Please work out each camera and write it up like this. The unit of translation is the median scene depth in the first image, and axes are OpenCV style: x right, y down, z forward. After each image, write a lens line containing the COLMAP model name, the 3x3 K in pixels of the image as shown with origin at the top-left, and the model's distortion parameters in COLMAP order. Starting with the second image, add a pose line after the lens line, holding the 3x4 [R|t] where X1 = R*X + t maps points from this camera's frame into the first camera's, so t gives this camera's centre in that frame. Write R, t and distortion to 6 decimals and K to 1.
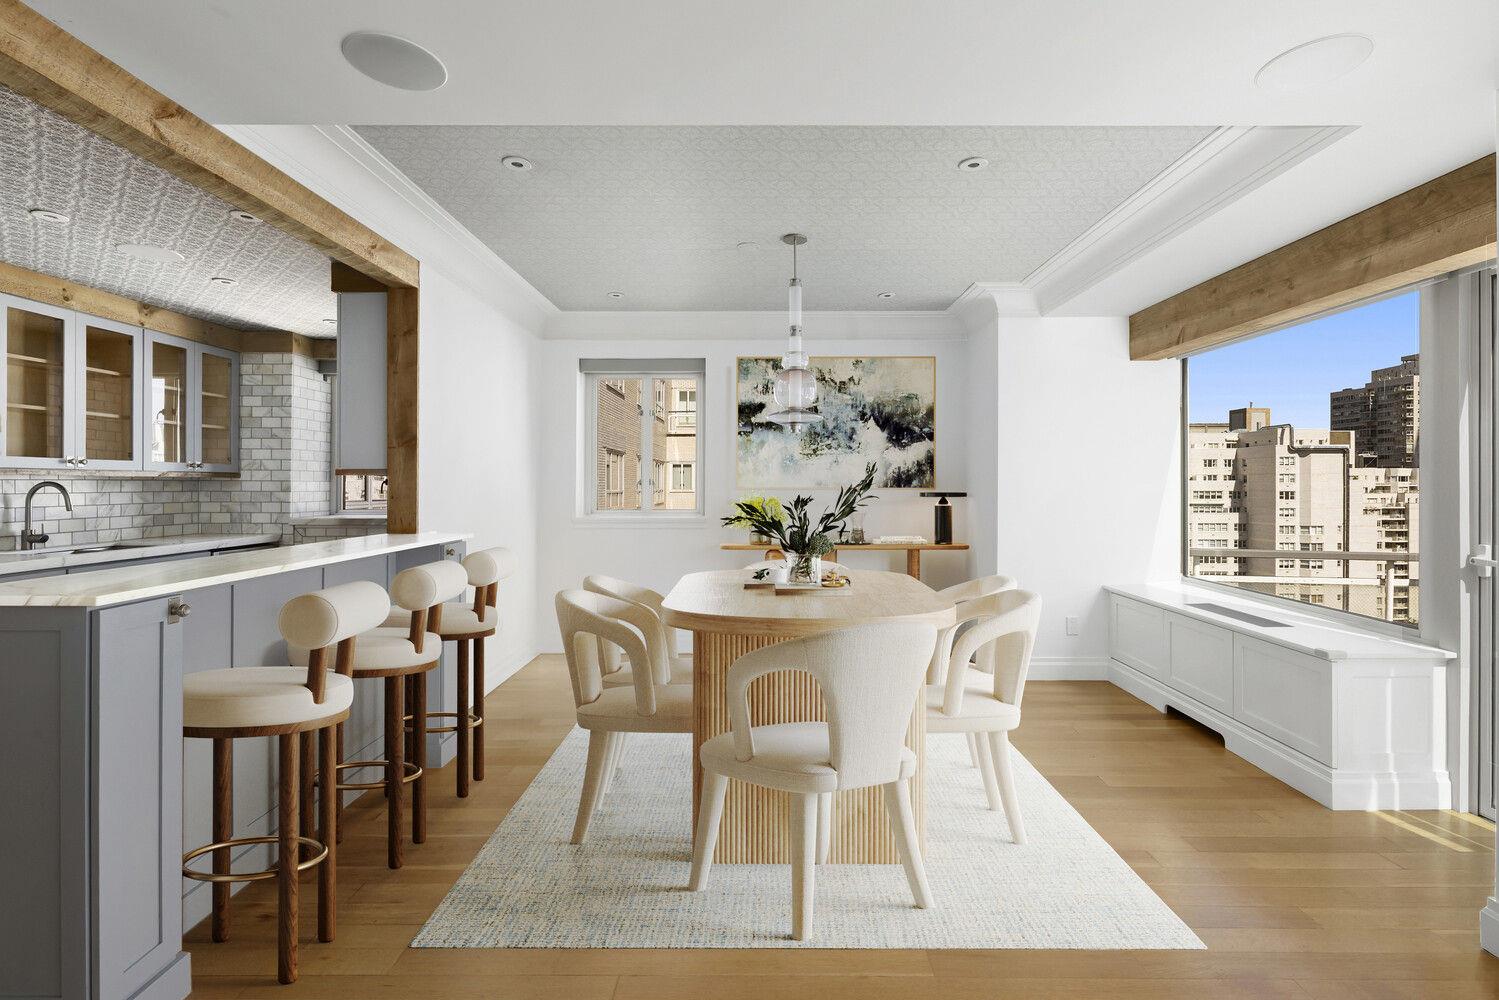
lens RADIAL K [[632.1, 0, 752.2], [0, 632.1, 487.5], [0, 0, 1]] dist [0.001527, 0.000825]
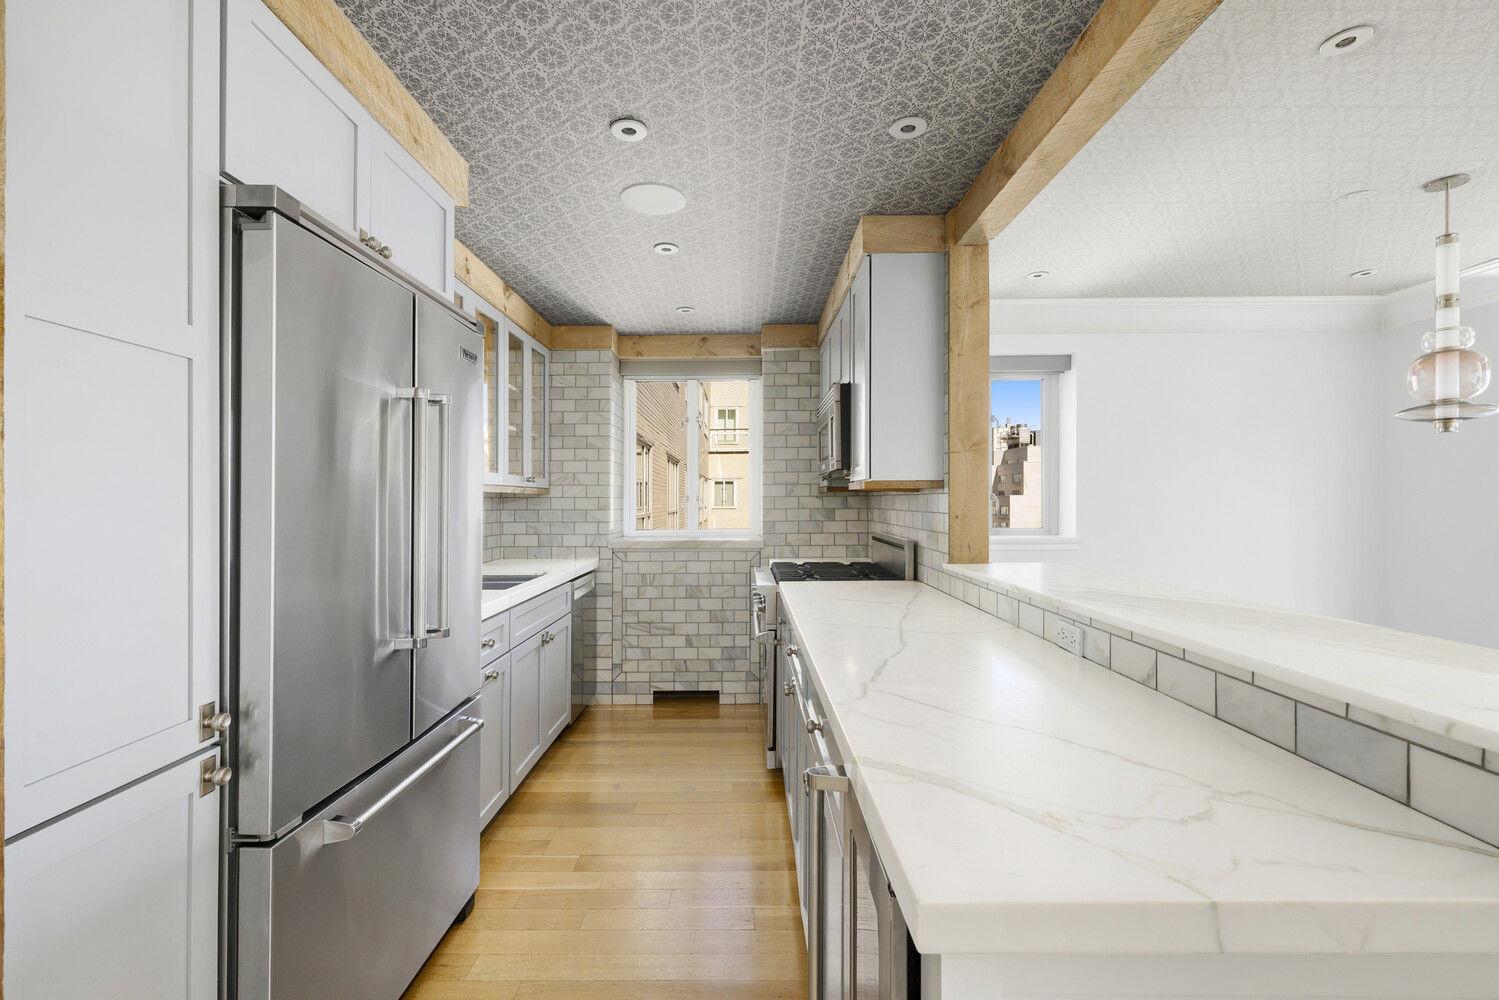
lens RADIAL K [[632.1, 0, 779.8], [0, 632.1, 503.2], [0, 0, 1]] dist [0.001527, 0.000825]
pose [[0.999955, -0.003119, -0.009000, -0.488070], [0.003102, 0.999993, -0.001932, -0.000440], [0.009006, 0.001904, 0.999958, 0.138826]]
